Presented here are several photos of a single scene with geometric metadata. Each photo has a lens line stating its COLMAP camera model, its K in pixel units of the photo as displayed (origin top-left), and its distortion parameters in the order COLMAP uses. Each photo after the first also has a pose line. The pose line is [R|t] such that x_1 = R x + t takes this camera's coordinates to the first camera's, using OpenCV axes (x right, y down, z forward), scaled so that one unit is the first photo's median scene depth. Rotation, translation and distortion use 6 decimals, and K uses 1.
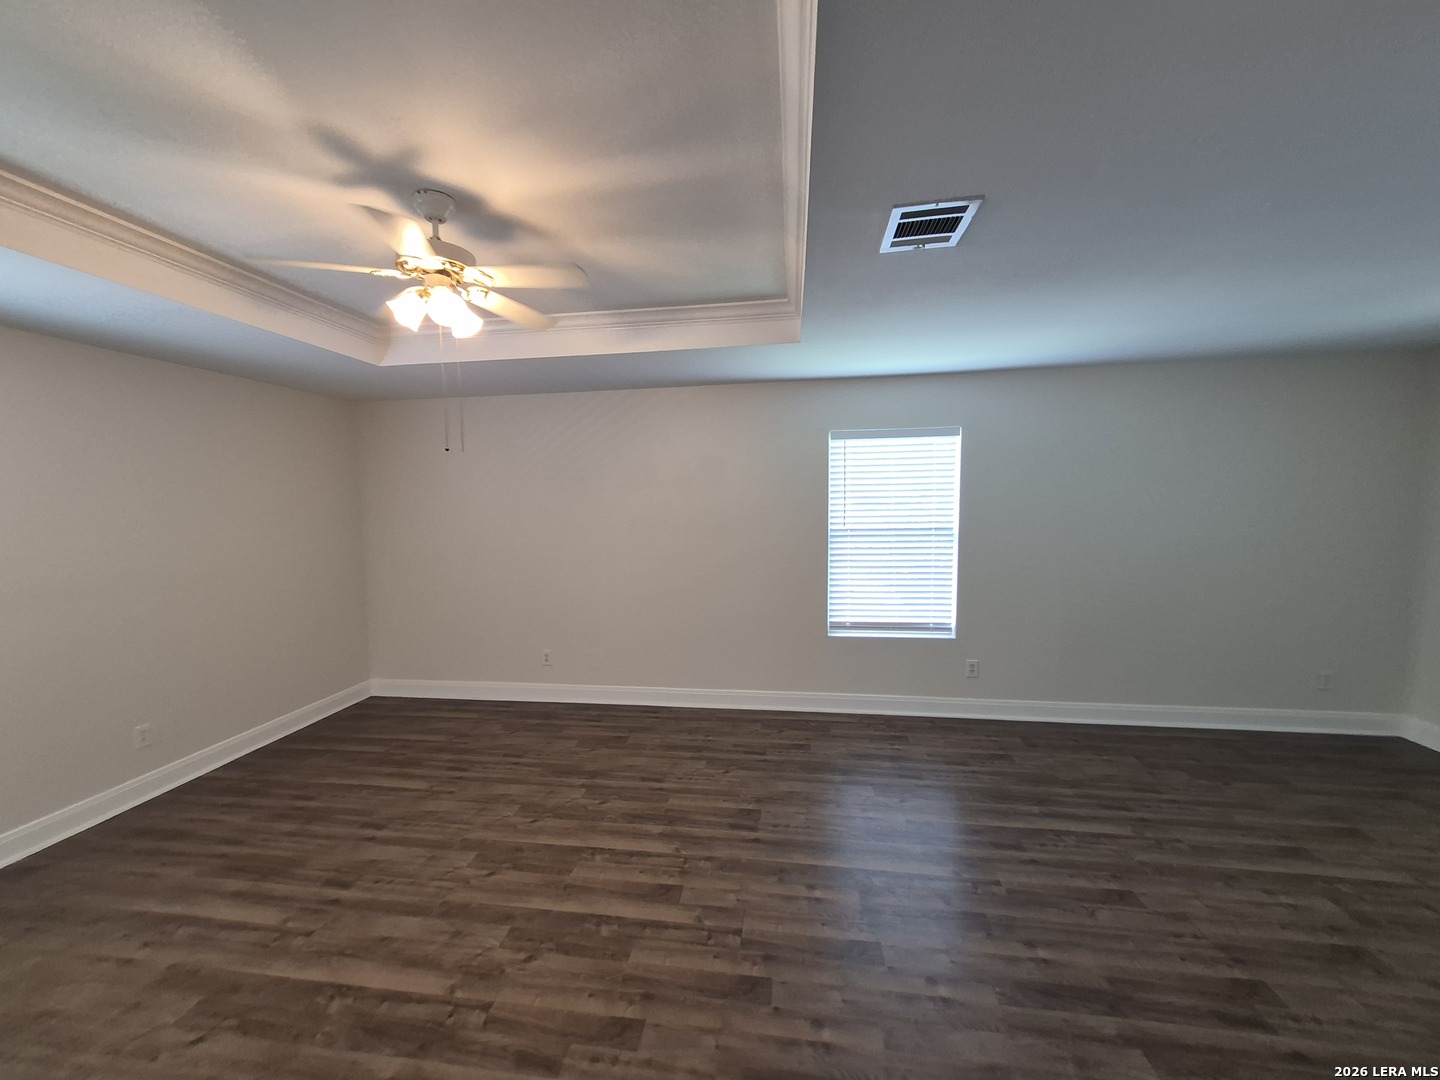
lens RADIAL K [[553.0, 0, 706.9], [0, 553.0, 527.6], [0, 0, 1]] dist [0.000670, -0.000169]
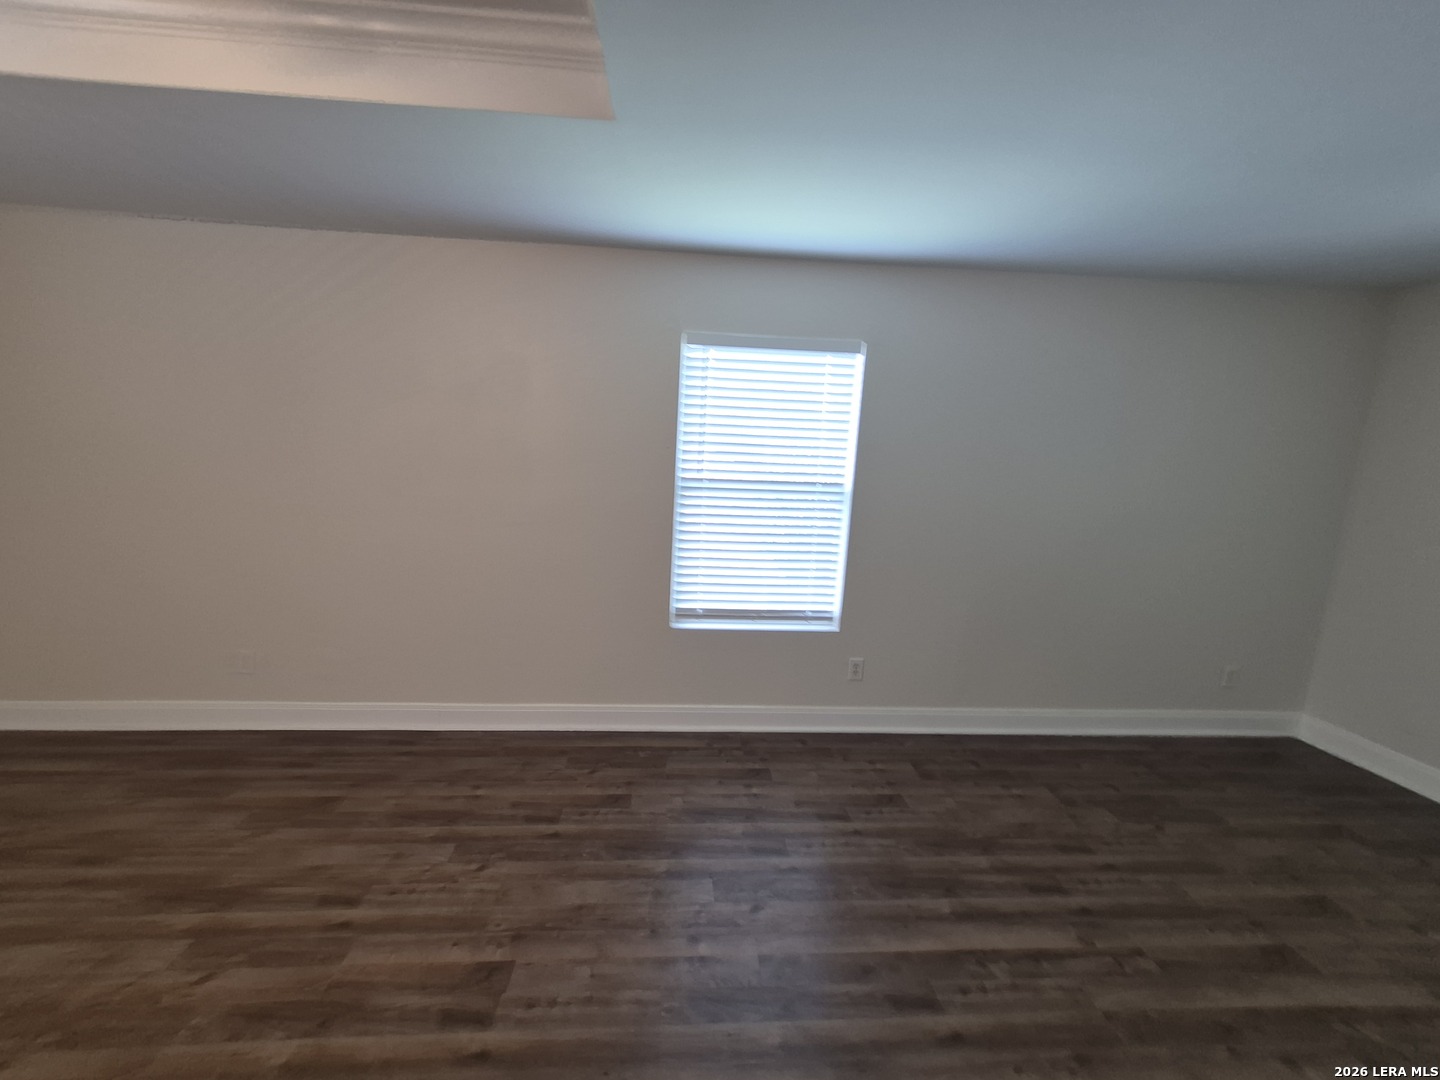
lens RADIAL K [[553.0, 0, 706.9], [0, 553.0, 527.6], [0, 0, 1]] dist [0.000670, -0.000169]
pose [[0.976915, 0.024596, 0.212209, 0.150643], [-0.041217, 0.996387, 0.074260, 0.015114], [-0.209616, -0.081292, 0.974399, 0.419759]]
